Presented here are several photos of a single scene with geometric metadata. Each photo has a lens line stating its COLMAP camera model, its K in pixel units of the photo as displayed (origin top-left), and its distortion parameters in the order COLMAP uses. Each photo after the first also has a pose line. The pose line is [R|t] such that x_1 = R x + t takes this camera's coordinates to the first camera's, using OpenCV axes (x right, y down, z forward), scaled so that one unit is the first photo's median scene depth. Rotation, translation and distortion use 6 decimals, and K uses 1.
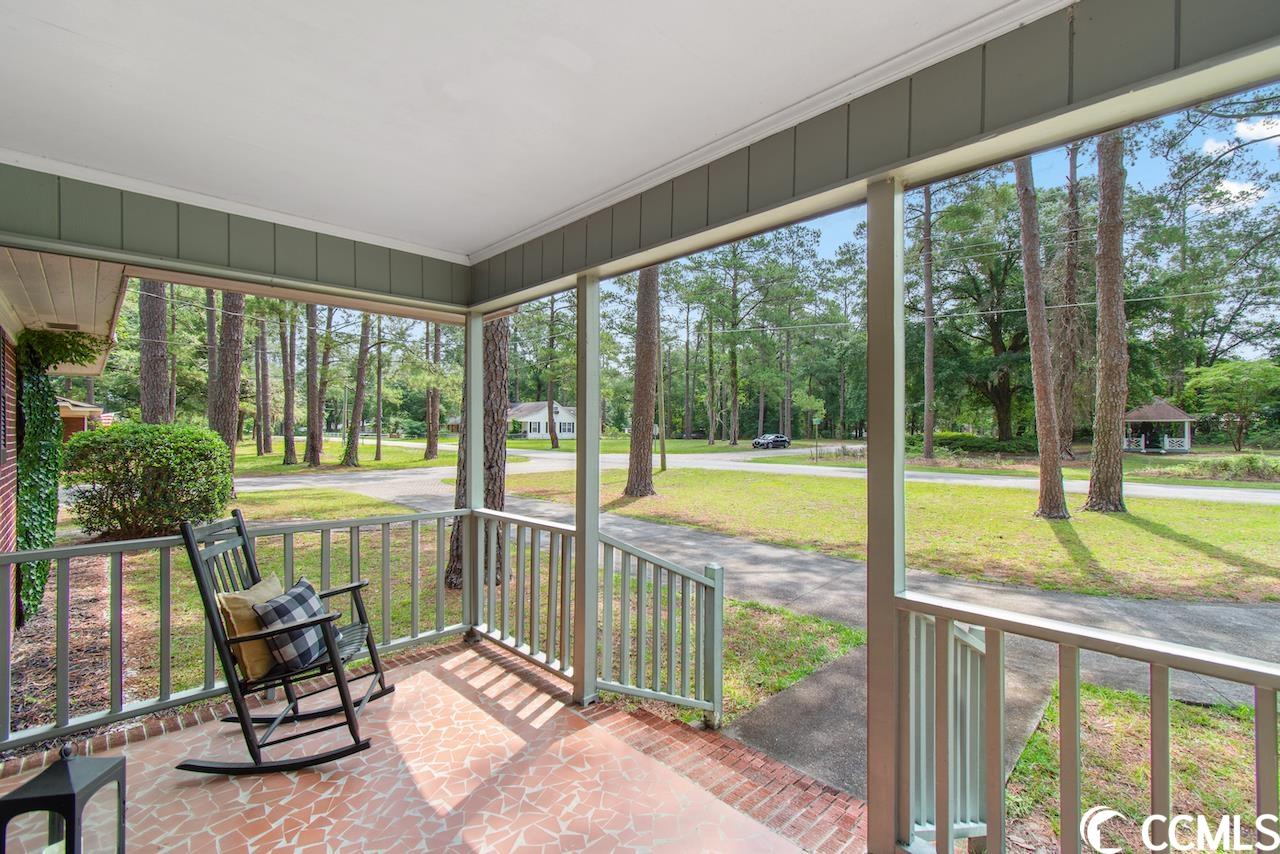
lens RADIAL K [[569.5, 0, 641.7], [0, 569.5, 430.5], [0, 0, 1]] dist [0.001979, -0.000663]
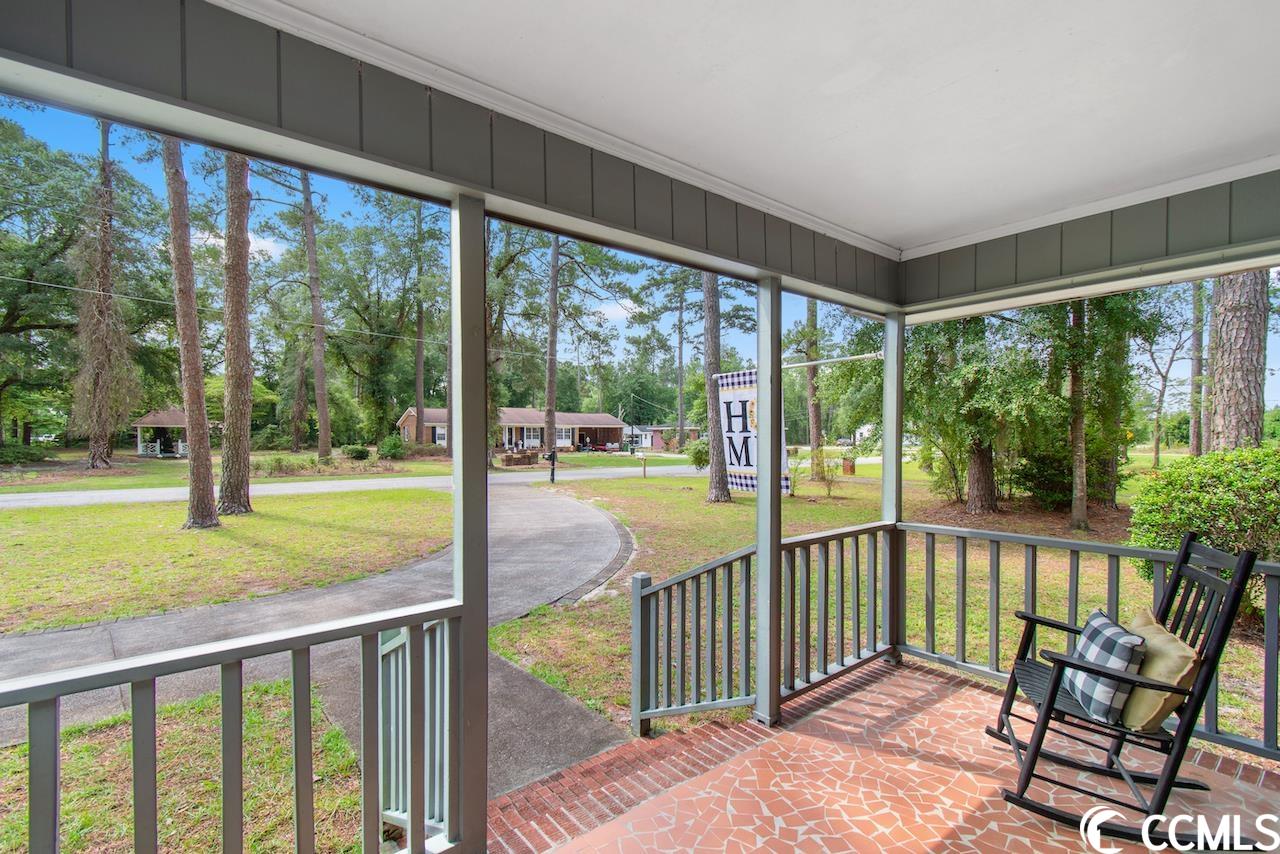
lens RADIAL K [[569.5, 0, 641.7], [0, 569.5, 439.2], [0, 0, 1]] dist [0.001979, -0.000663]
pose [[0.106616, -0.002226, 0.994298, -0.147954], [-0.003872, 0.999989, 0.002654, 0.000161], [-0.994293, -0.004133, 0.106606, 0.152746]]
